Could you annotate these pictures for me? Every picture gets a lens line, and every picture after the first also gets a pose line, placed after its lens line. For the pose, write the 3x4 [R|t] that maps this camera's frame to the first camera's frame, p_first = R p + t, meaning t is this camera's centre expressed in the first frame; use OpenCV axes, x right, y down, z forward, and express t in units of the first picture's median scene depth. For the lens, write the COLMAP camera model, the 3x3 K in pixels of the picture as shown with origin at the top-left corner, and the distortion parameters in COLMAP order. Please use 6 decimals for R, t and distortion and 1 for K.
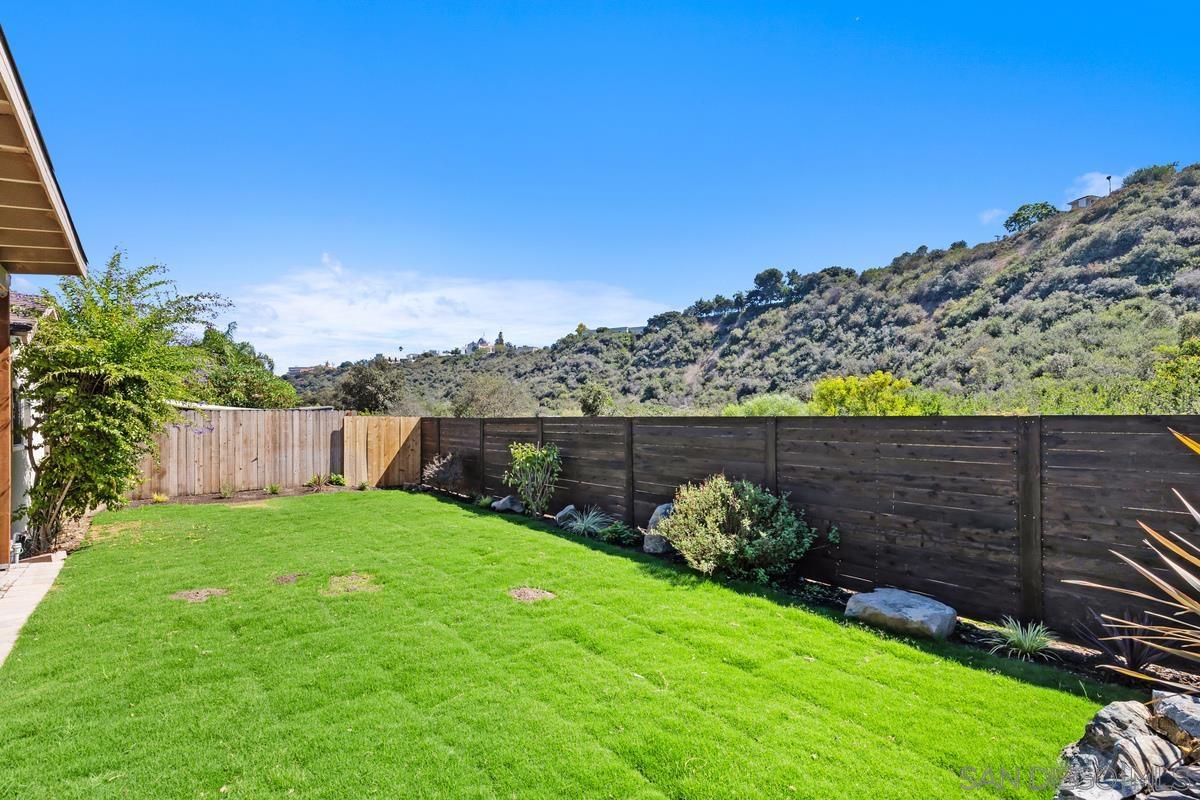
lens RADIAL K [[534.2, 0, 604.1], [0, 534.2, 421.0], [0, 0, 1]] dist [0.001408, -0.000159]
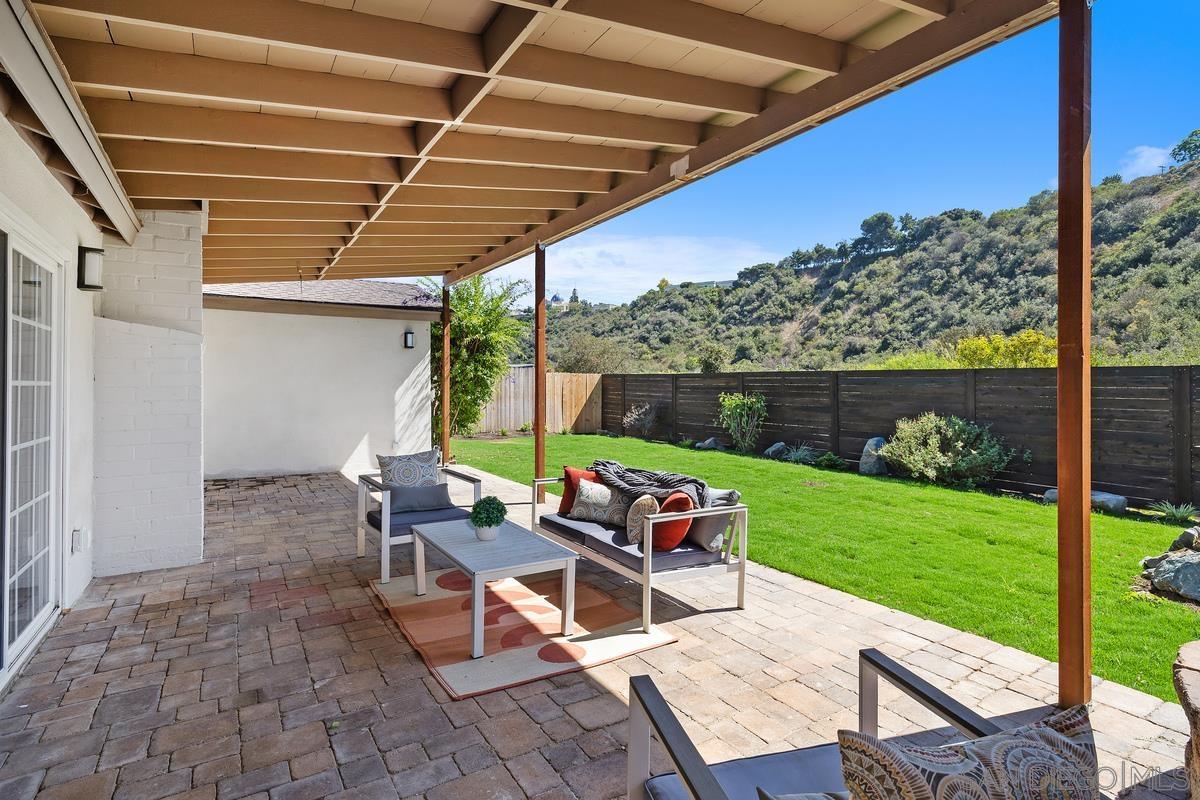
lens RADIAL K [[591.0, 0, 602.9], [0, 591.0, 381.0], [0, 0, 1]] dist [-0.003931, -0.000744]
pose [[0.992037, 0.003373, -0.125905, -0.151773], [-0.004162, 0.999973, -0.006008, 0.012778], [0.125881, 0.006484, 0.992024, -0.210709]]
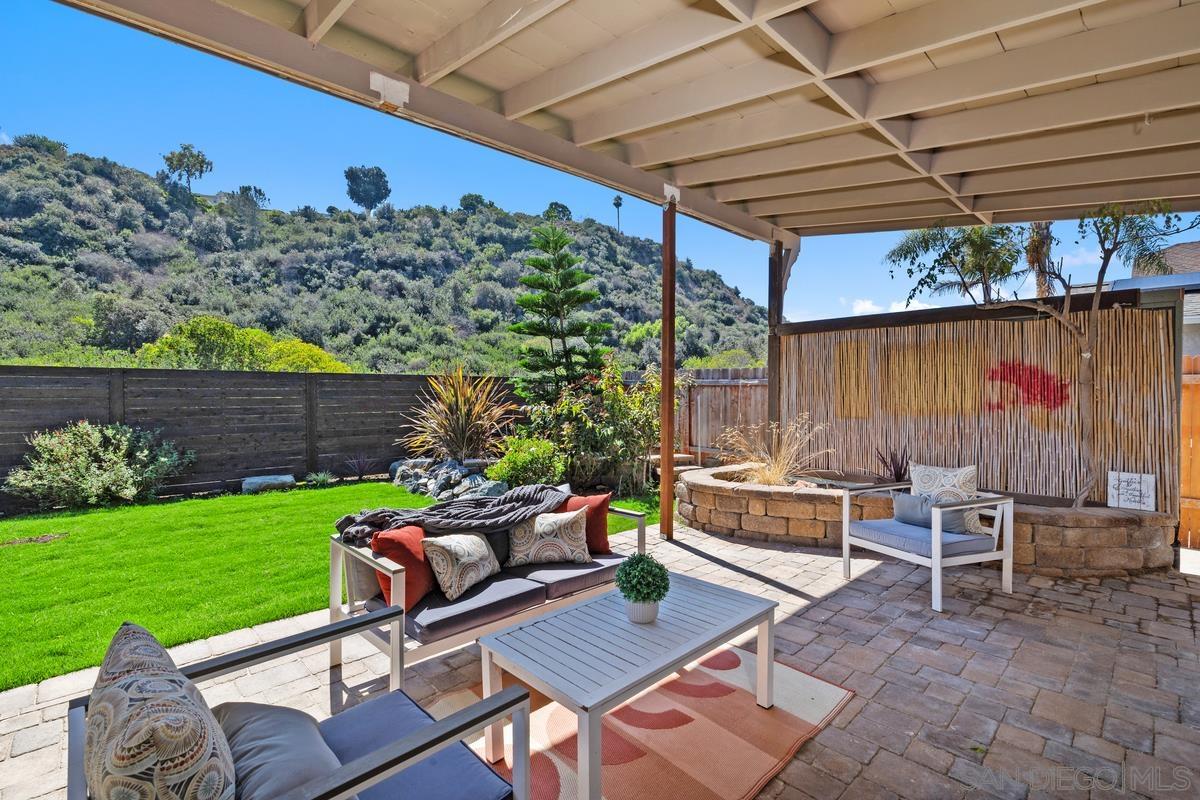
lens RADIAL K [[538.7, 0, 600.0], [0, 538.7, 400.0], [0, 0, 1]] dist [-0.000129, 0.000120]
pose [[-0.055621, -0.019514, 0.998261, -0.341505], [-0.001230, 0.999810, 0.019476, 0.013700], [-0.998451, -0.000145, -0.055634, 0.006381]]
